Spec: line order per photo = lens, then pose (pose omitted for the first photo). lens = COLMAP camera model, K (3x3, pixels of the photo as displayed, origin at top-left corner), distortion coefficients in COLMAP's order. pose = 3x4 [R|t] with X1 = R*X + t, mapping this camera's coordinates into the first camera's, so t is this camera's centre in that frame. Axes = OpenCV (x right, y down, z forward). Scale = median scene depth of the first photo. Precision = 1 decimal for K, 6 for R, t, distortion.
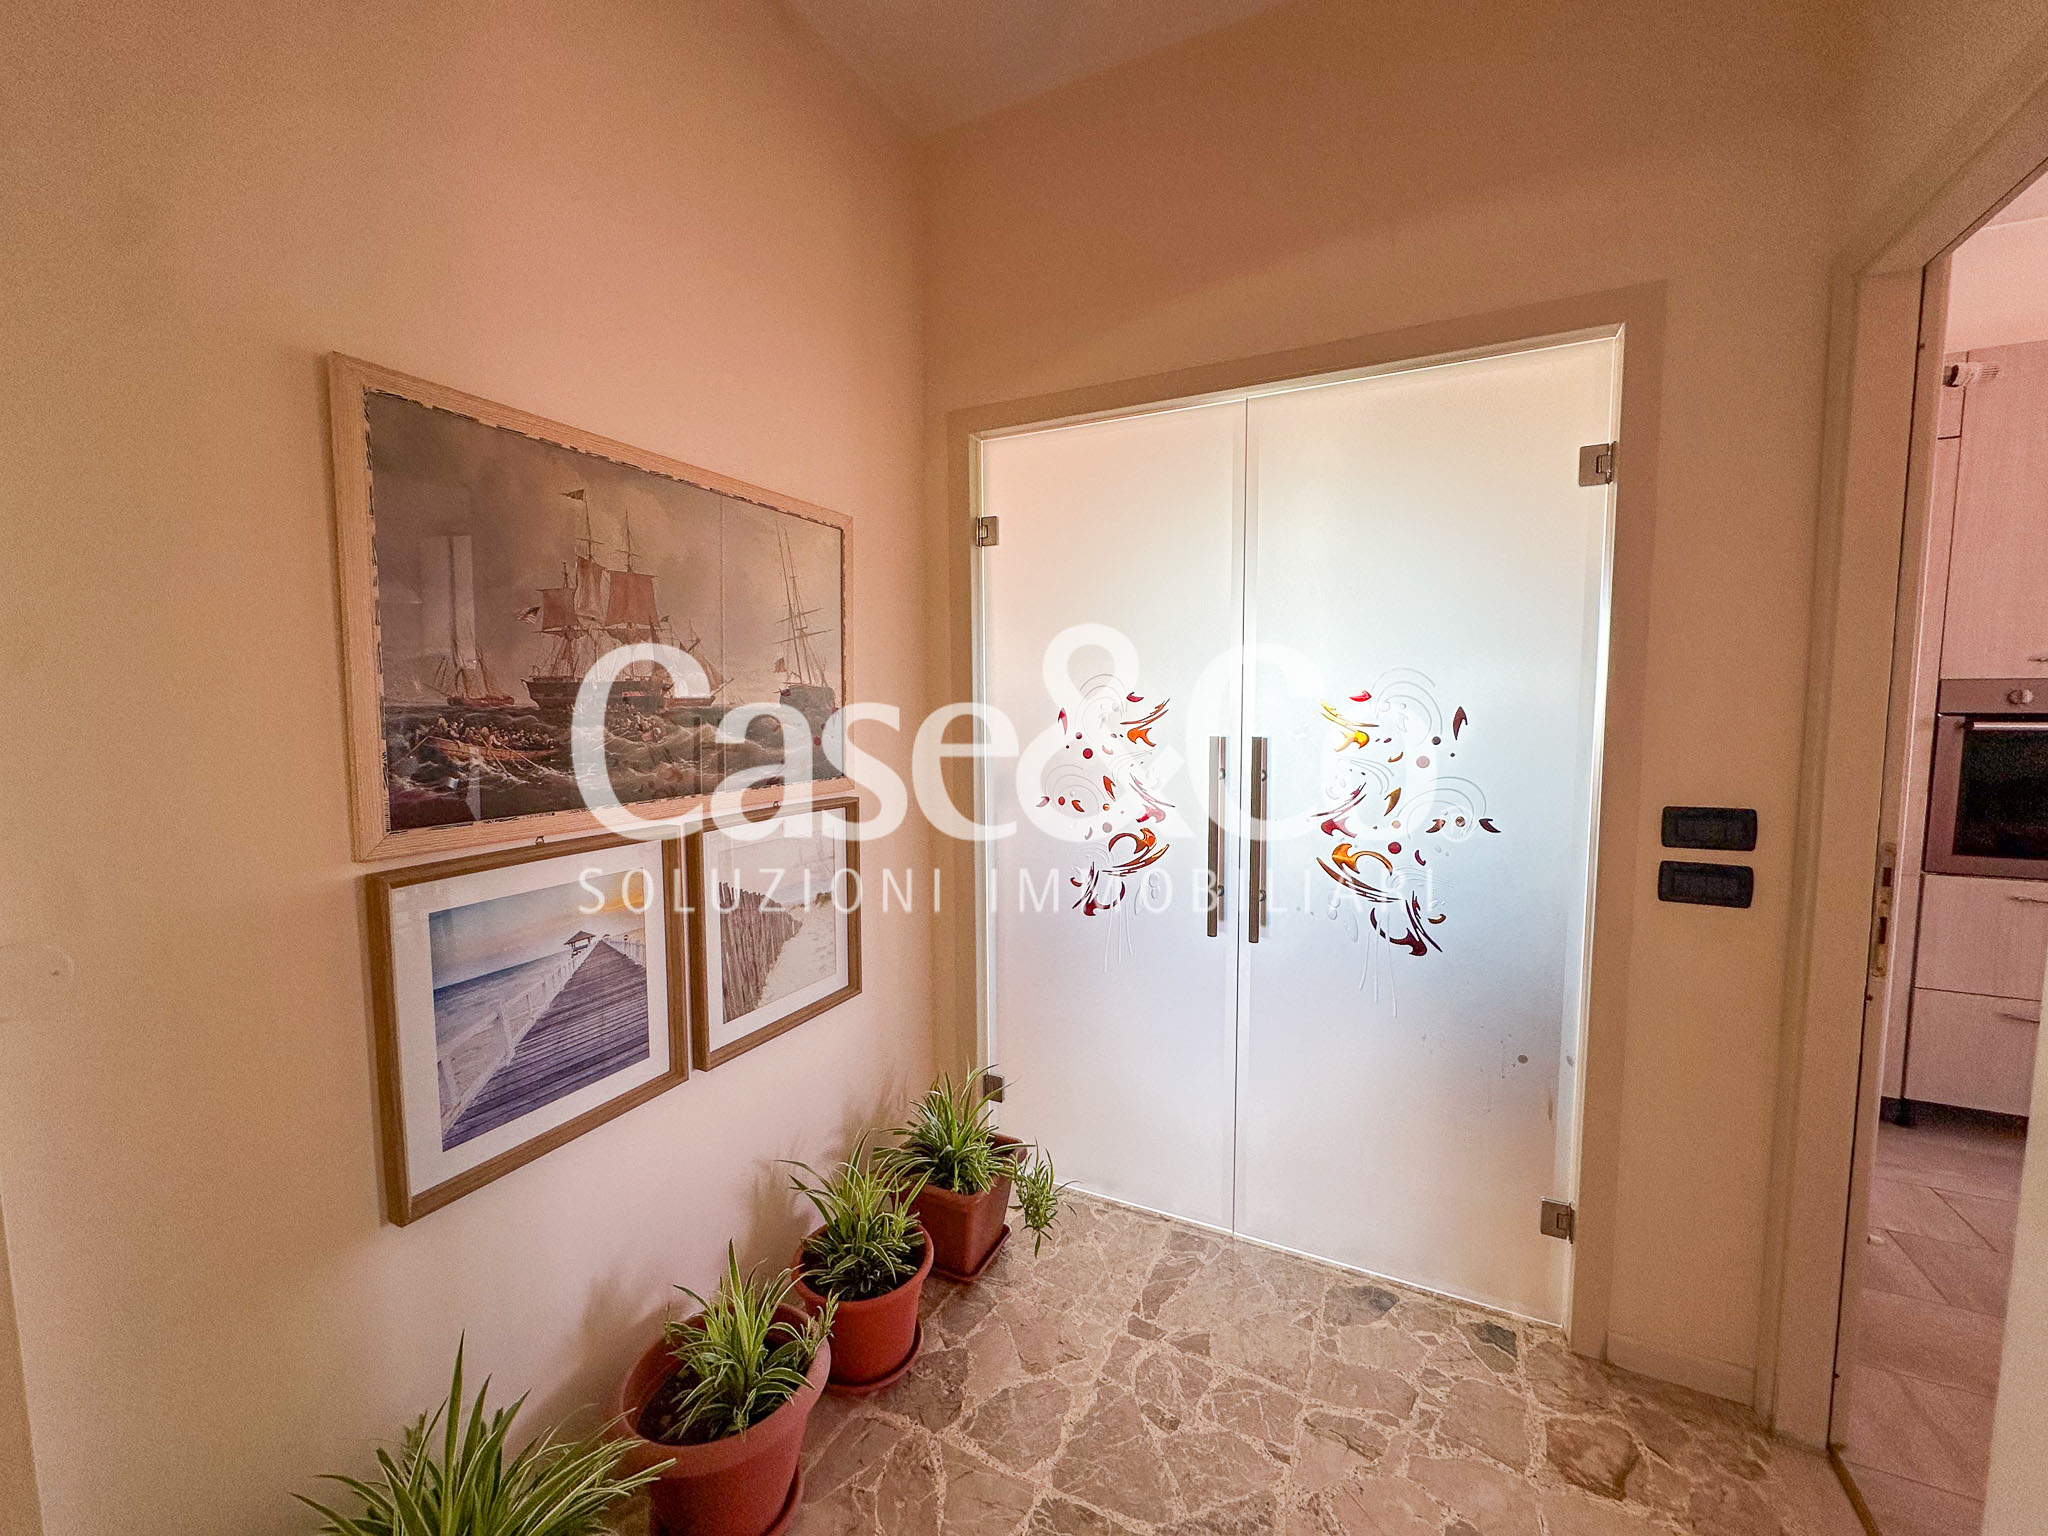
lens RADIAL K [[818.9, 0, 1021.7], [0, 818.9, 761.5], [0, 0, 1]] dist [-0.004520, 0.000146]
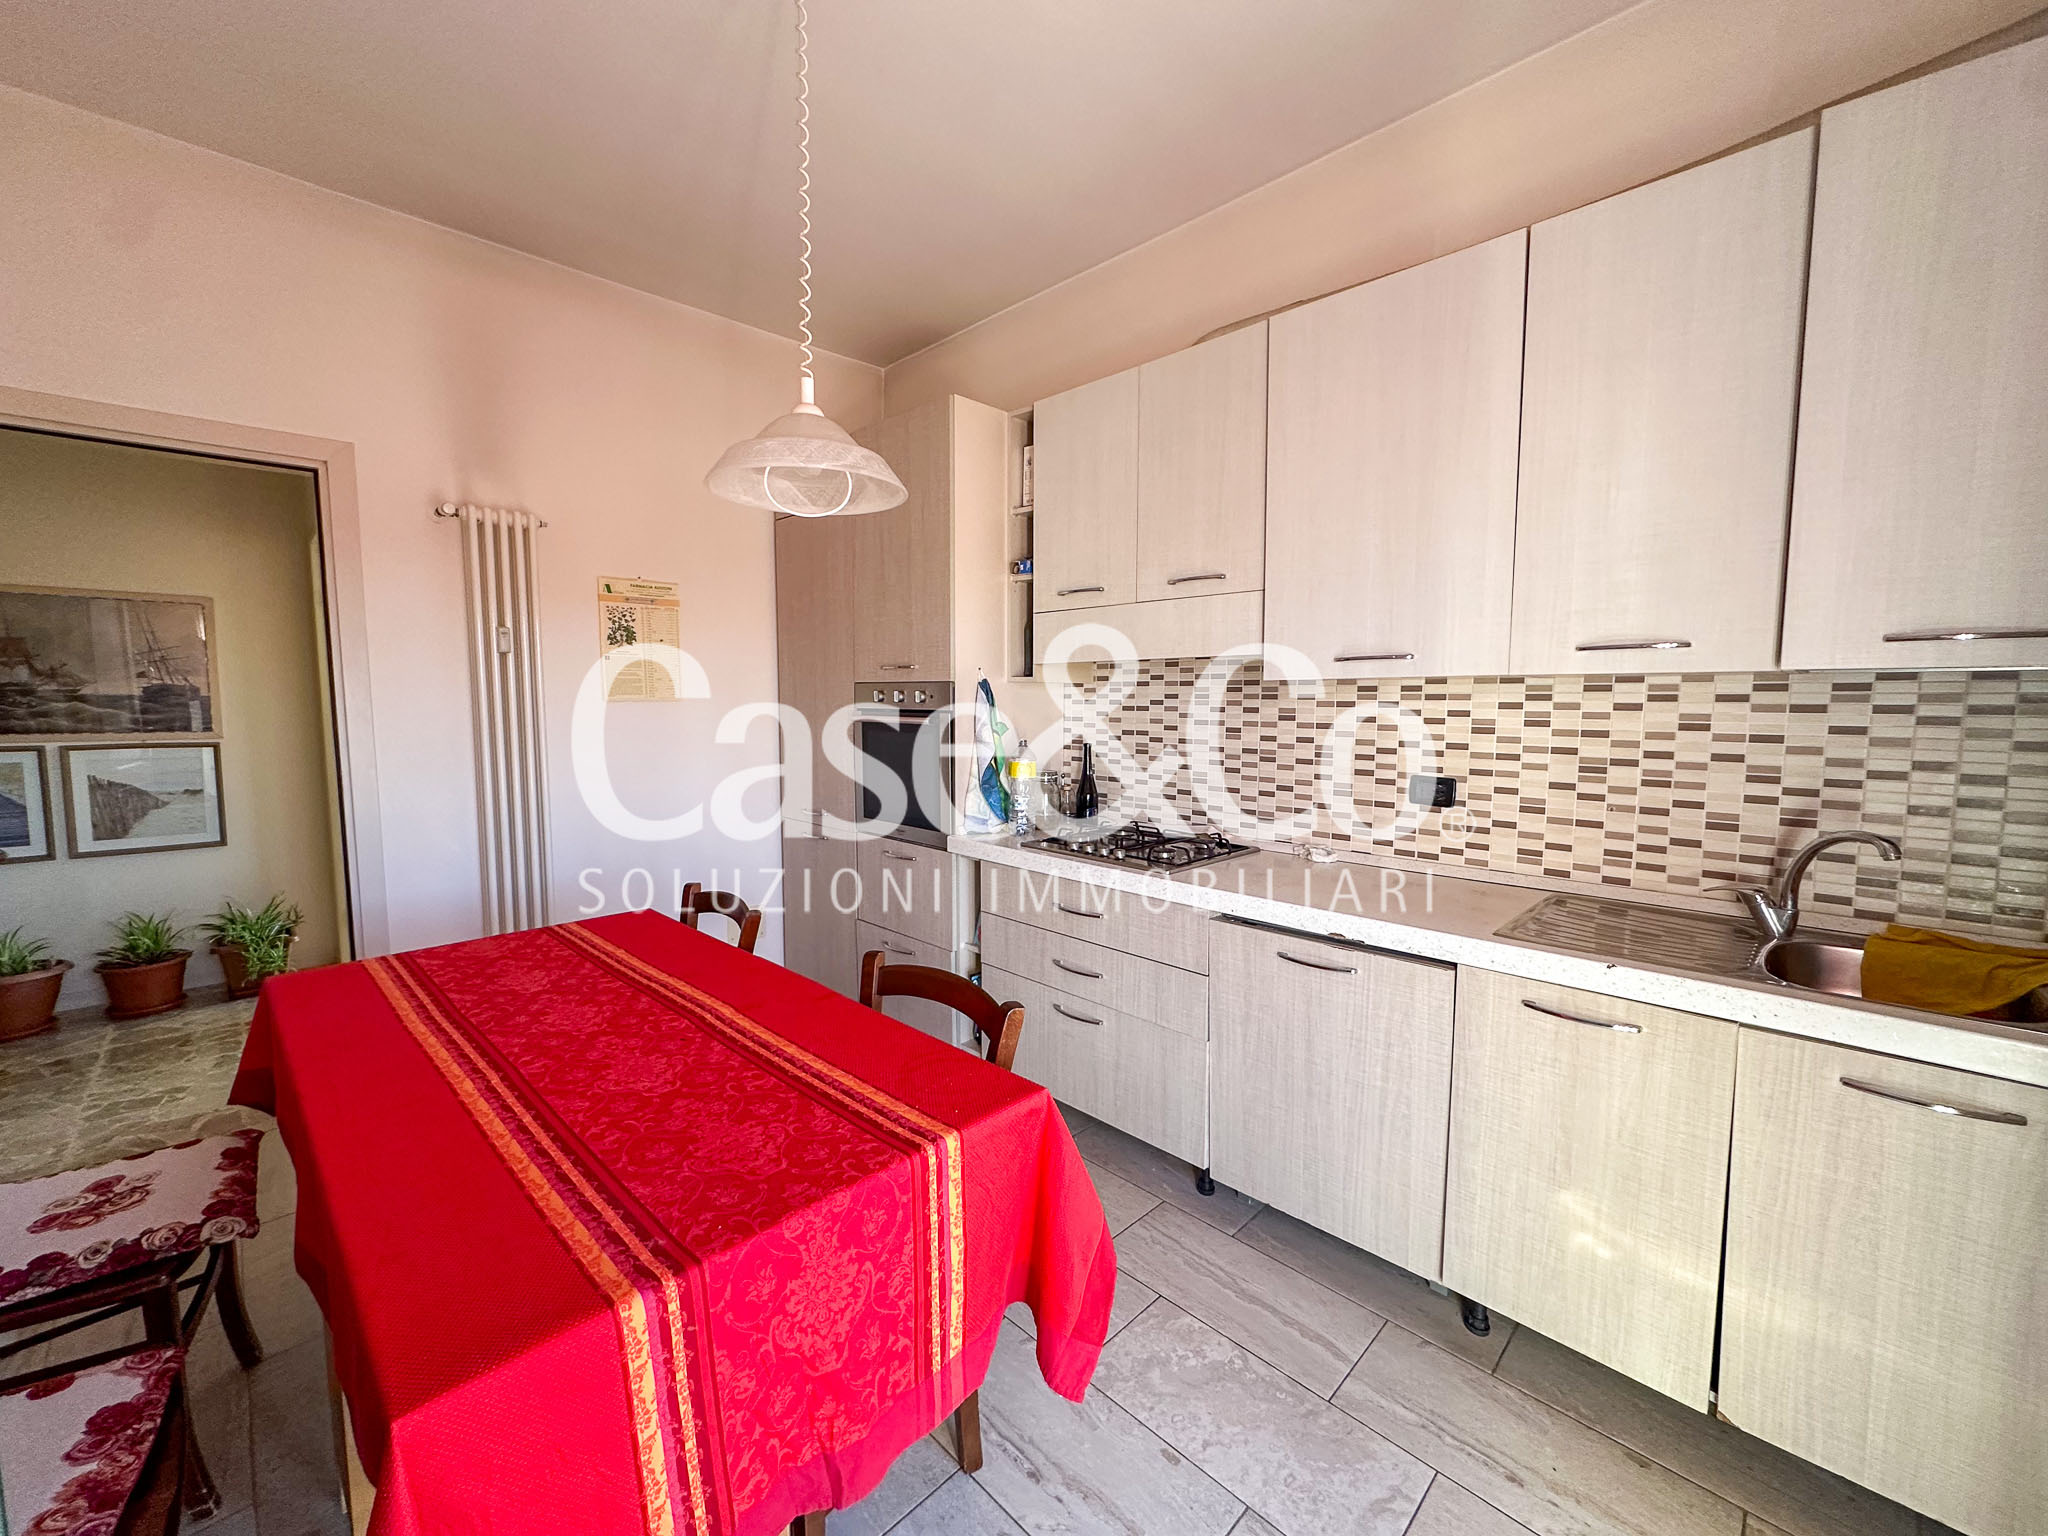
lens RADIAL K [[818.9, 0, 1028.8], [0, 818.9, 771.6], [0, 0, 1]] dist [-0.004520, 0.000146]
pose [[0.954004, 0.024500, -0.298792, 2.521245], [-0.024599, 0.999692, 0.003431, 0.066017], [0.298784, 0.004077, 0.954312, -0.303417]]
